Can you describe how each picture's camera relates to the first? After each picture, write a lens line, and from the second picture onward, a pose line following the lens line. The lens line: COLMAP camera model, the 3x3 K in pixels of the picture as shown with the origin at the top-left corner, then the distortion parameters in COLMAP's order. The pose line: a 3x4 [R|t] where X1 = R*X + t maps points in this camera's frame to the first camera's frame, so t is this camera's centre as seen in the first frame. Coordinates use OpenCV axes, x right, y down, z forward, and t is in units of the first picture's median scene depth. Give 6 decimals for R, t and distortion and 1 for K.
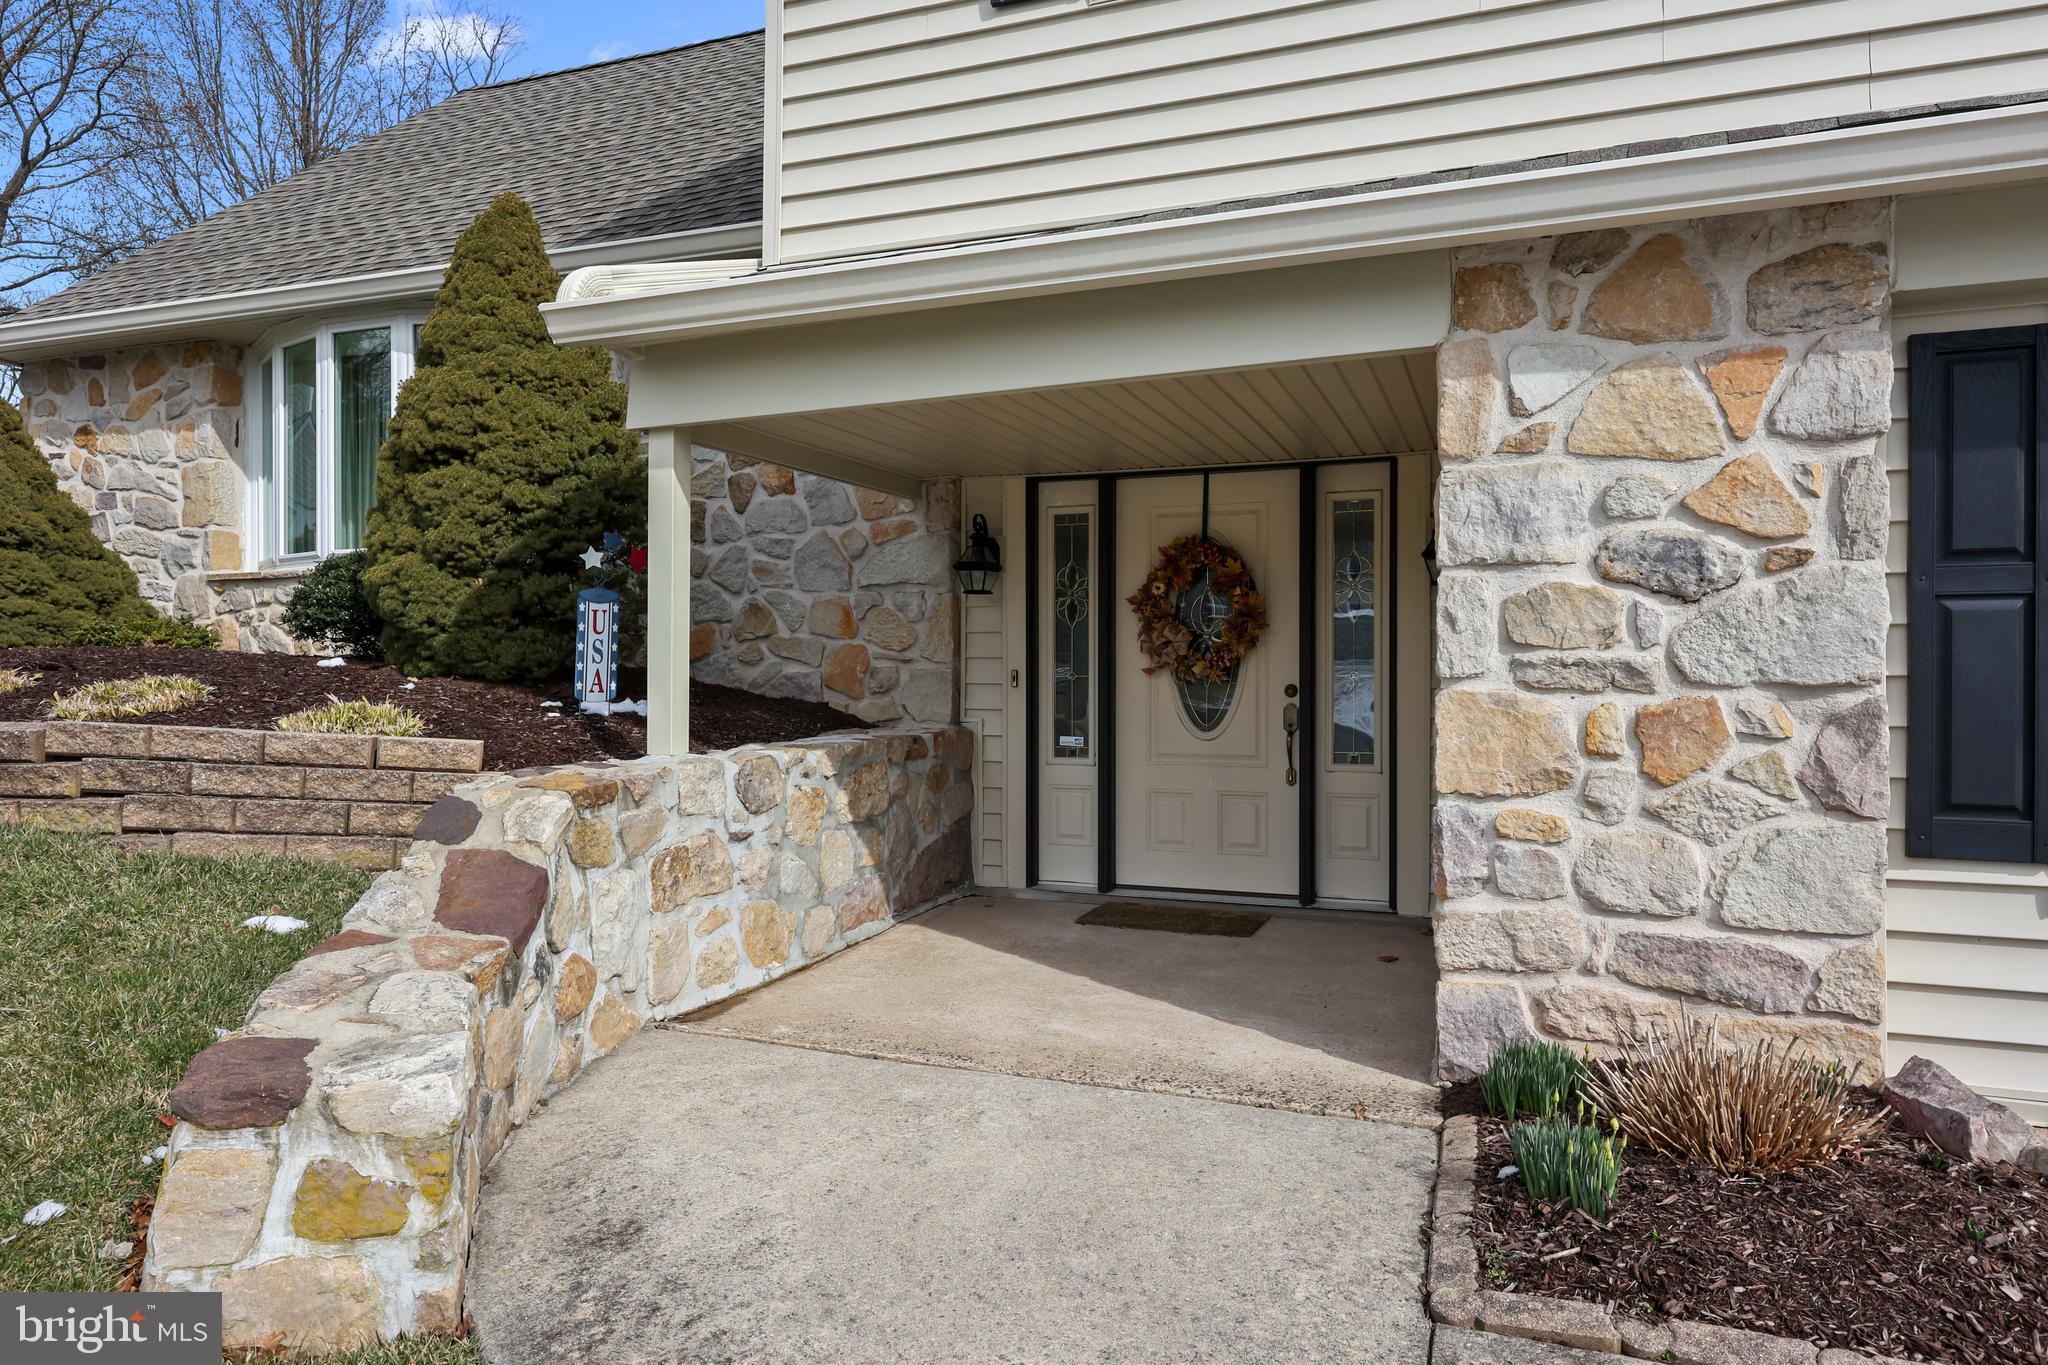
lens RADIAL K [[1288.1, 0, 1027.2], [0, 1288.1, 679.8], [0, 0, 1]] dist [0.000897, -0.000290]
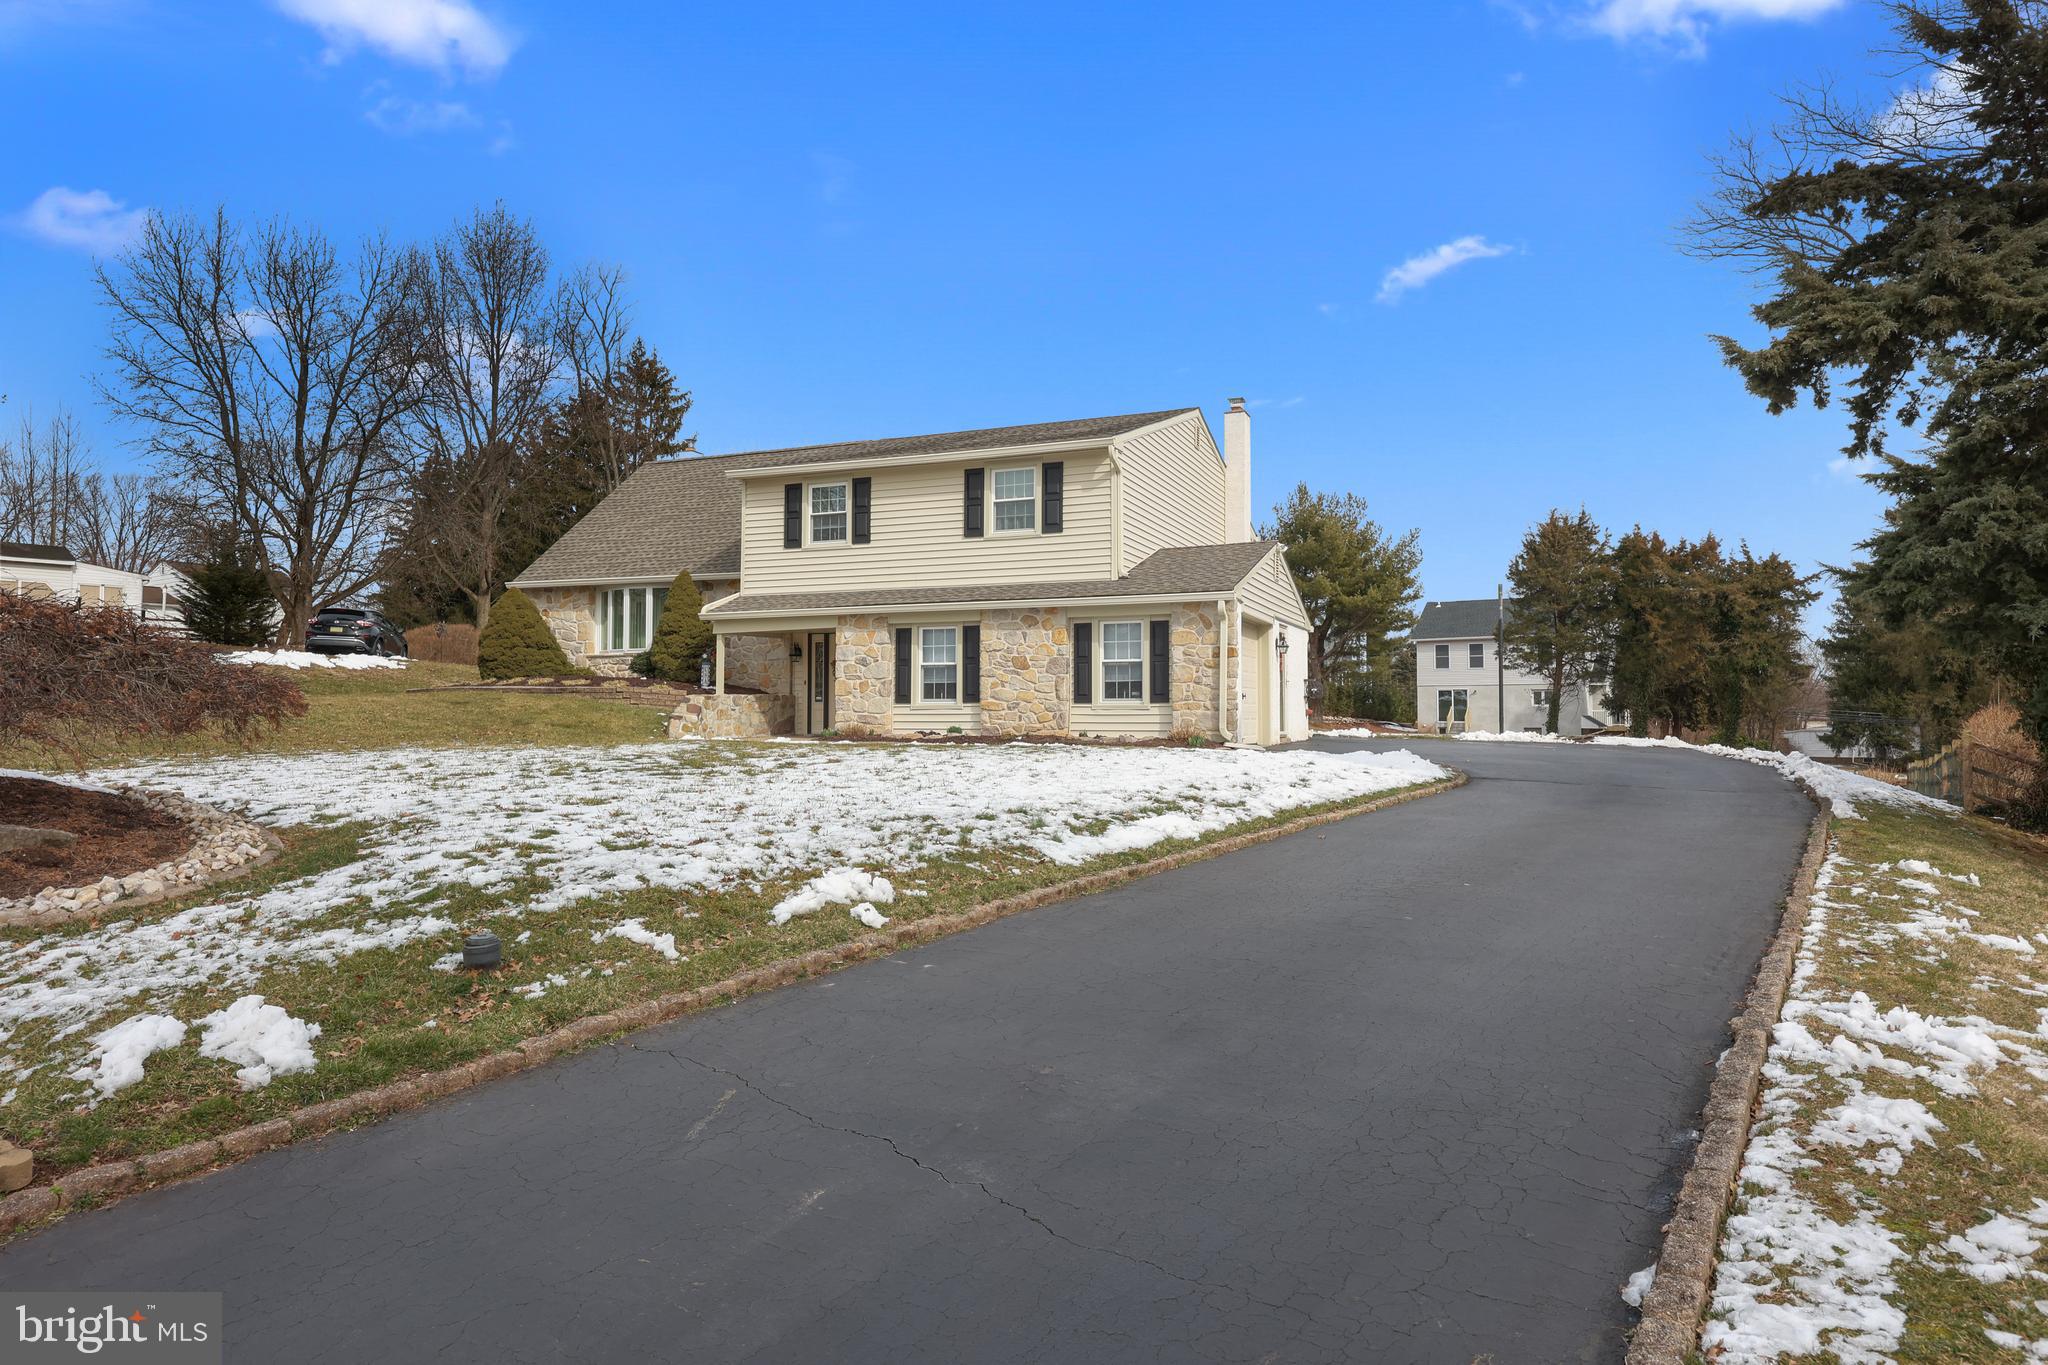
lens RADIAL K [[1251.1, 0, 1021.6], [0, 1251.1, 681.9], [0, 0, 1]] dist [-0.000714, 0.000021]
pose [[0.999346, -0.001058, -0.036147, 0.946129], [-0.000080, 0.999505, -0.031451, 0.139364], [0.036163, 0.031433, 0.998851, -3.378785]]
